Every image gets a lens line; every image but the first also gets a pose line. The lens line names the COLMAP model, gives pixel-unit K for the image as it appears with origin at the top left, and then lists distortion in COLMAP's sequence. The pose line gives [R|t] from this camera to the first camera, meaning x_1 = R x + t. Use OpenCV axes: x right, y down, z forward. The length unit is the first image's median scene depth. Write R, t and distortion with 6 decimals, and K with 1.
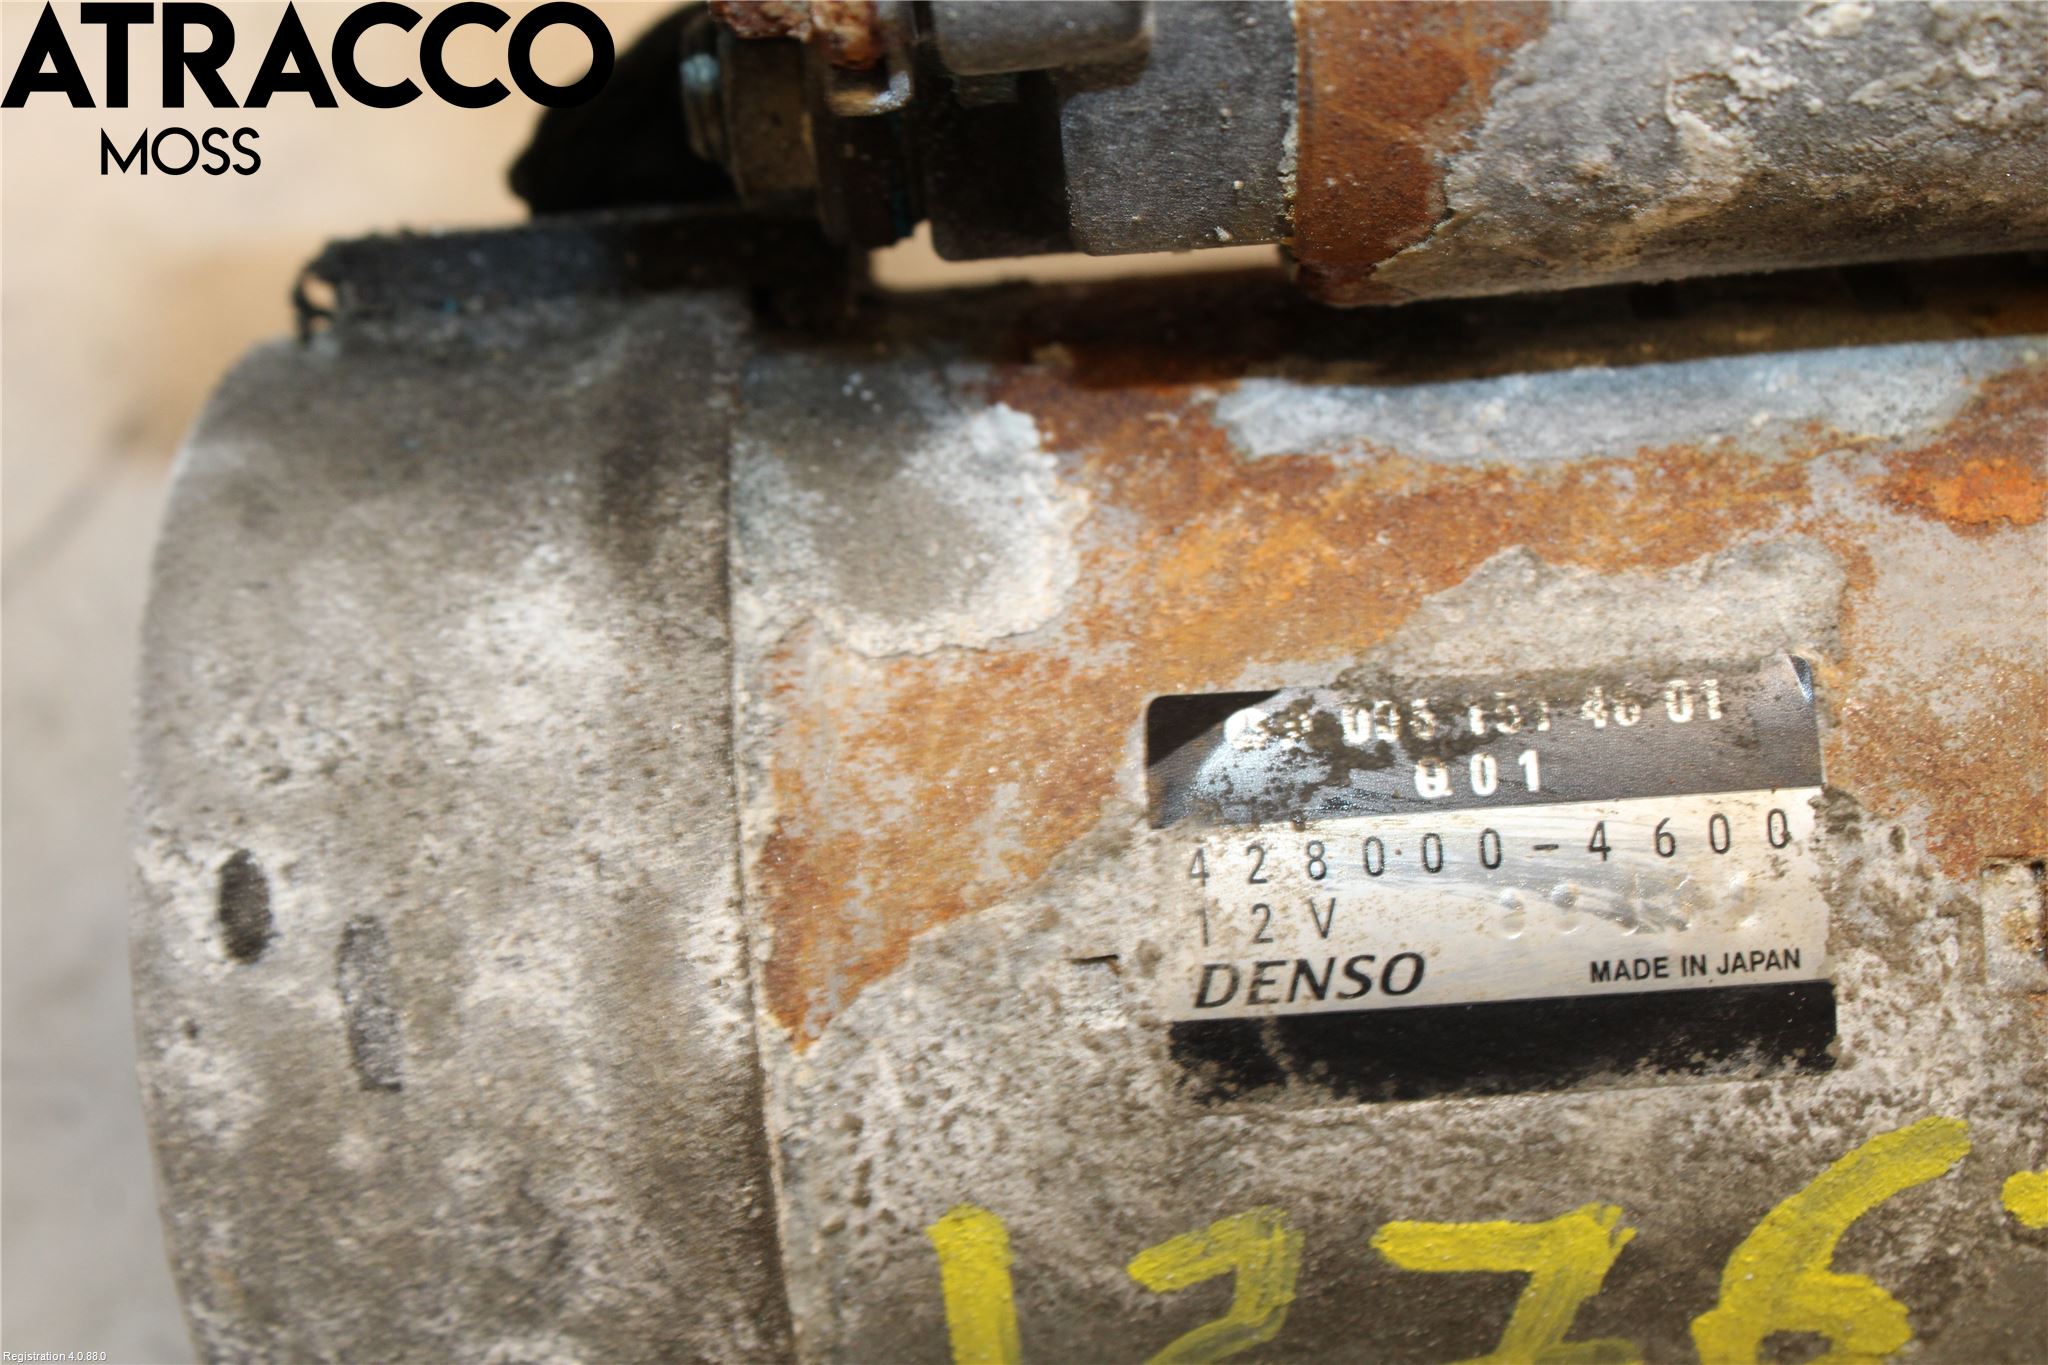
lens RADIAL K [[3144.7, 0, 973.5], [0, 3144.7, 679.2], [0, 0, 1]] dist [-0.060115, 0.028723]
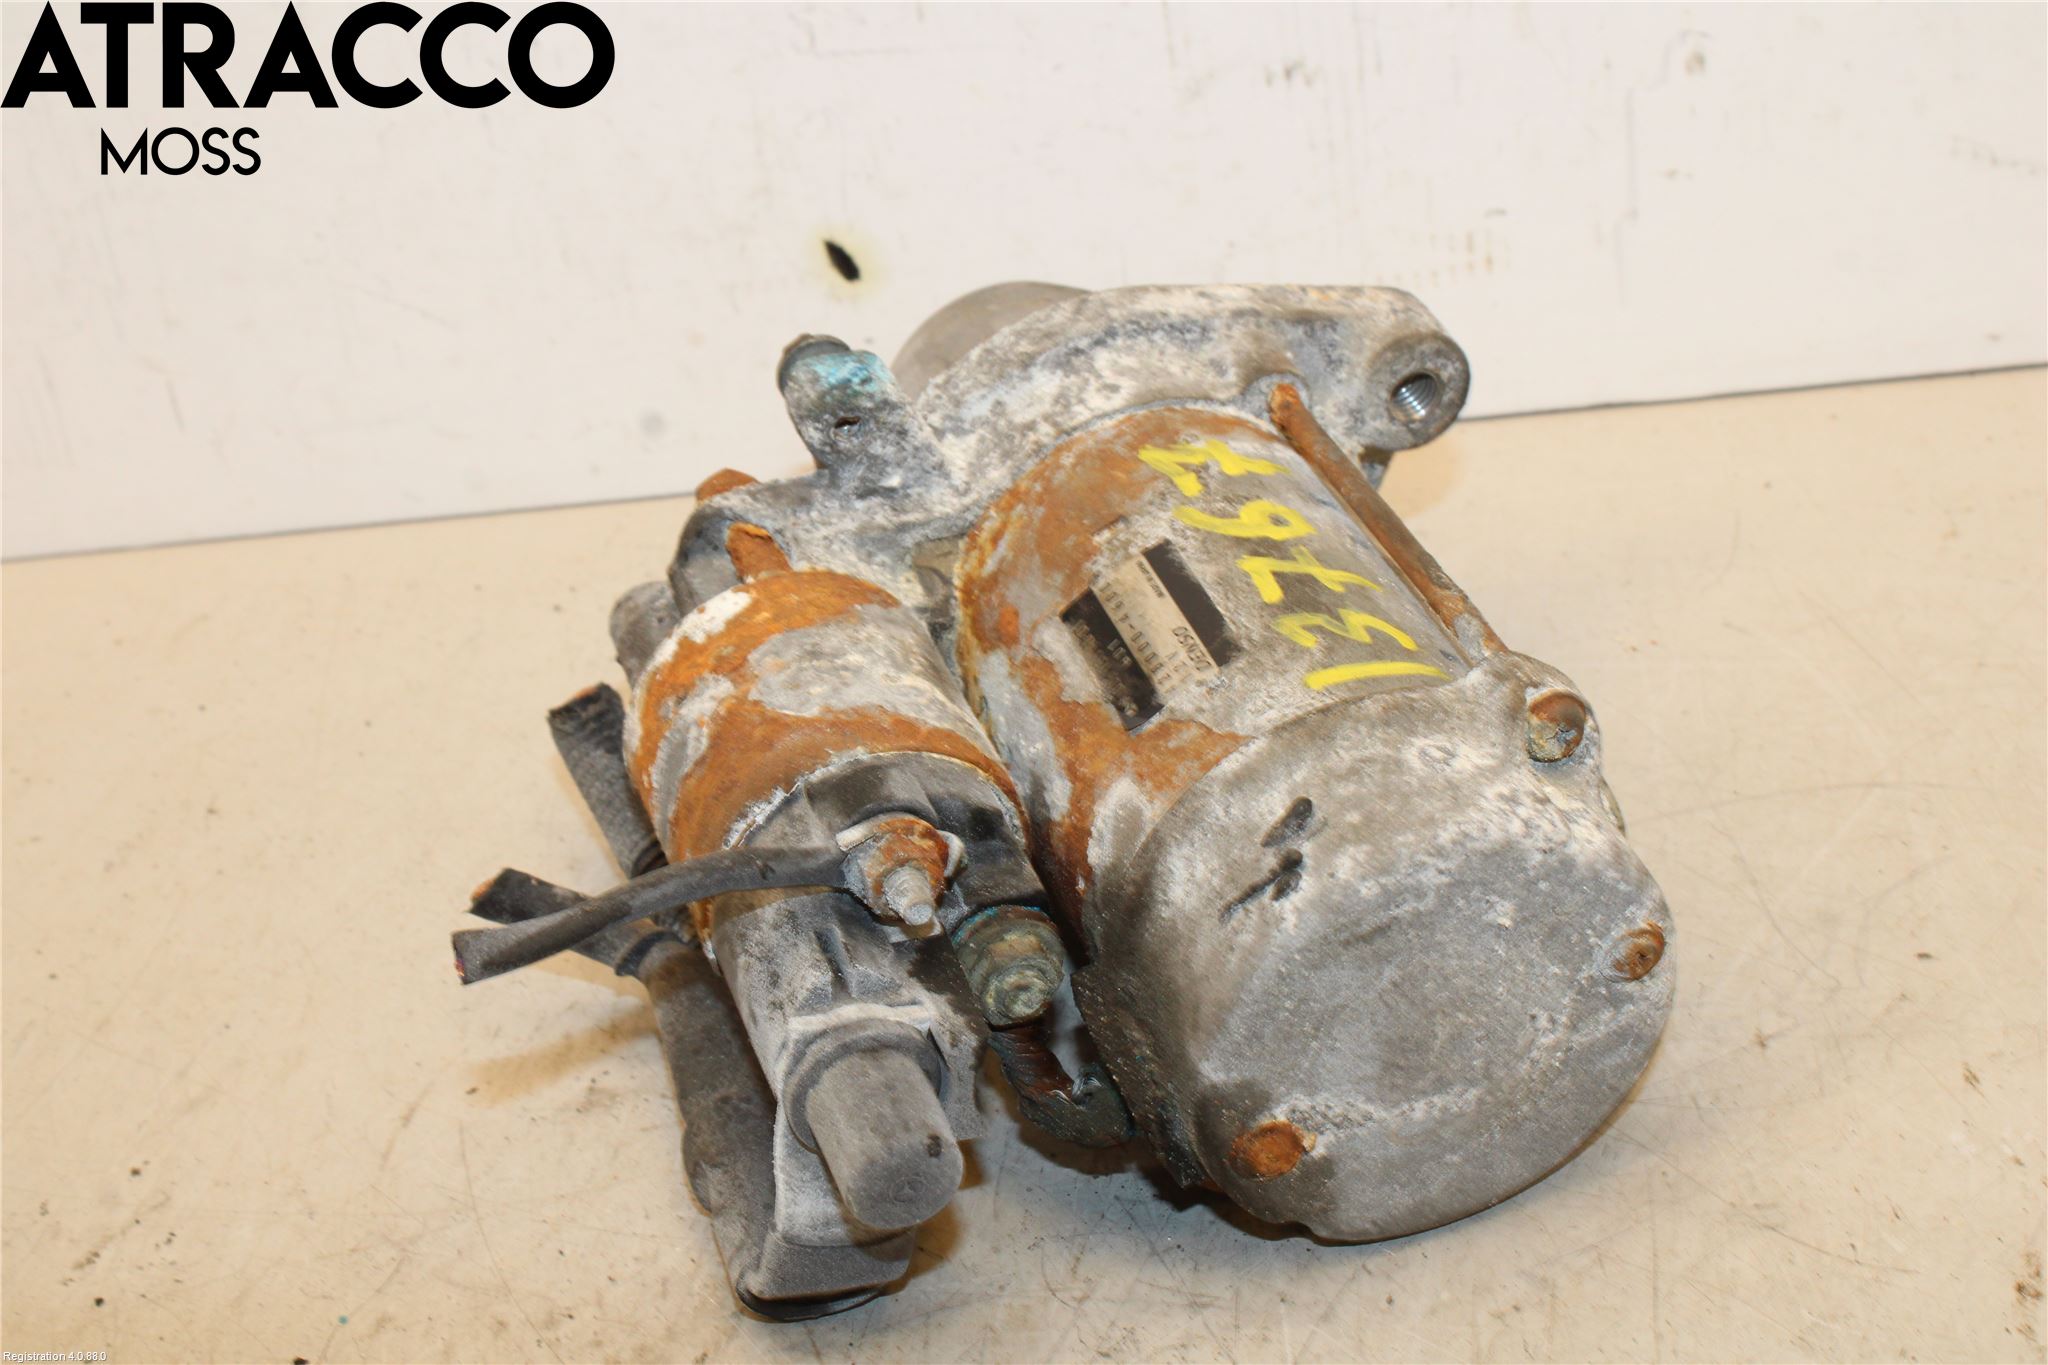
lens RADIAL K [[3144.7, 0, 973.5], [0, 3144.7, 679.2], [0, 0, 1]] dist [-0.060115, 0.028723]
pose [[-0.241070, -0.570115, 0.785401, -2.212387], [0.840305, -0.527508, -0.124990, 0.279665], [0.485564, 0.629845, 0.606237, -0.901799]]
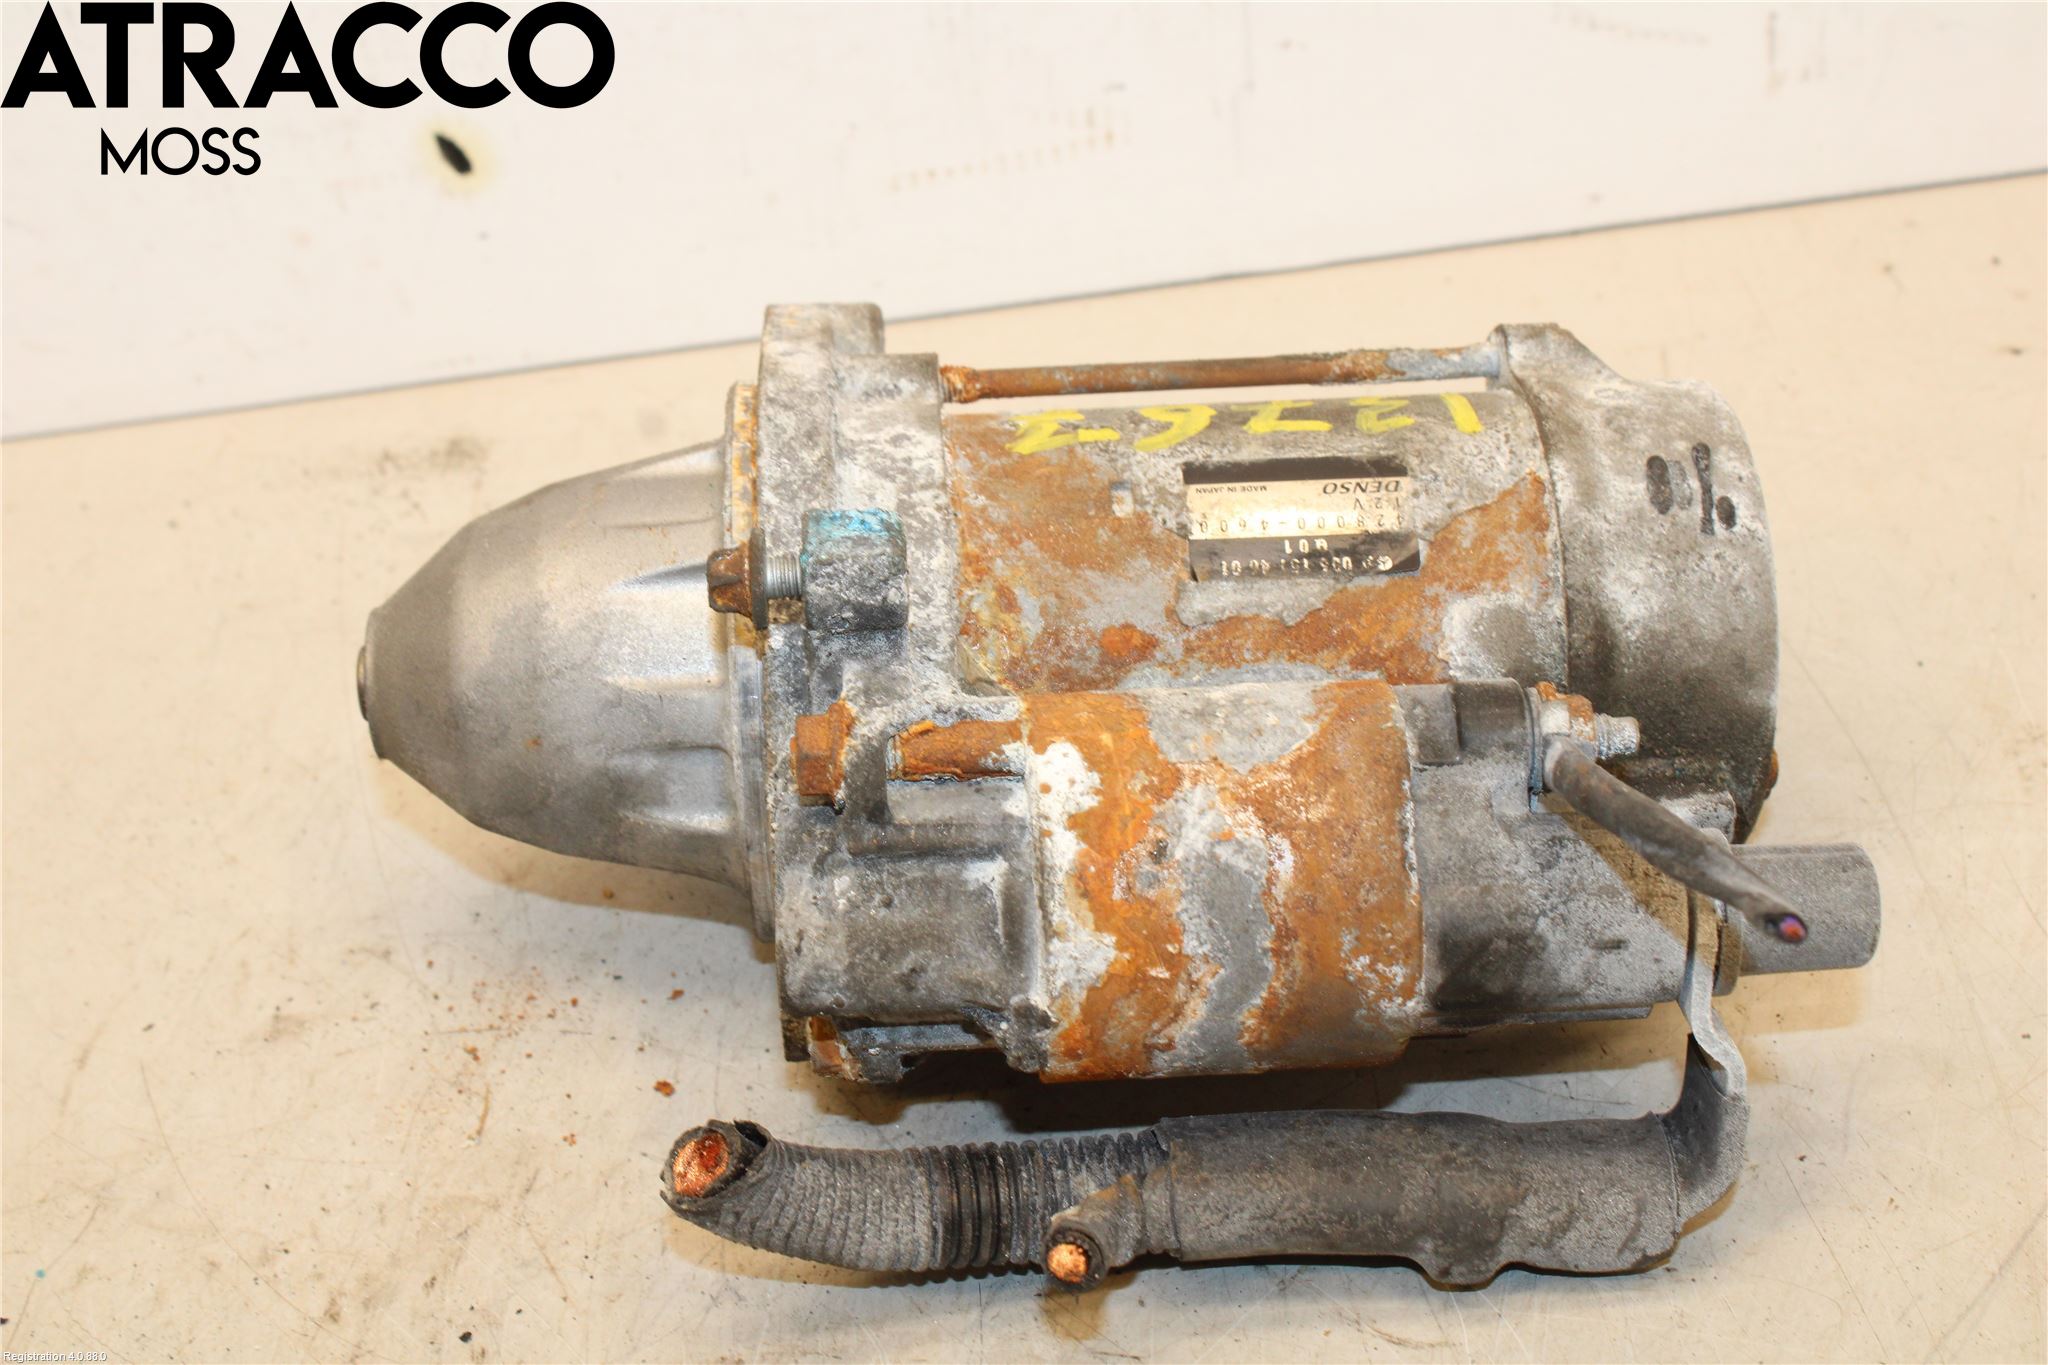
lens RADIAL K [[3144.7, 0, 973.5], [0, 3144.7, 679.2], [0, 0, 1]] dist [-0.060115, 0.028723]
pose [[-0.998672, -0.004094, 0.051358, 0.318279], [0.030125, -0.855070, 0.517638, -1.598451], [0.041796, 0.518497, 0.854057, -1.447493]]
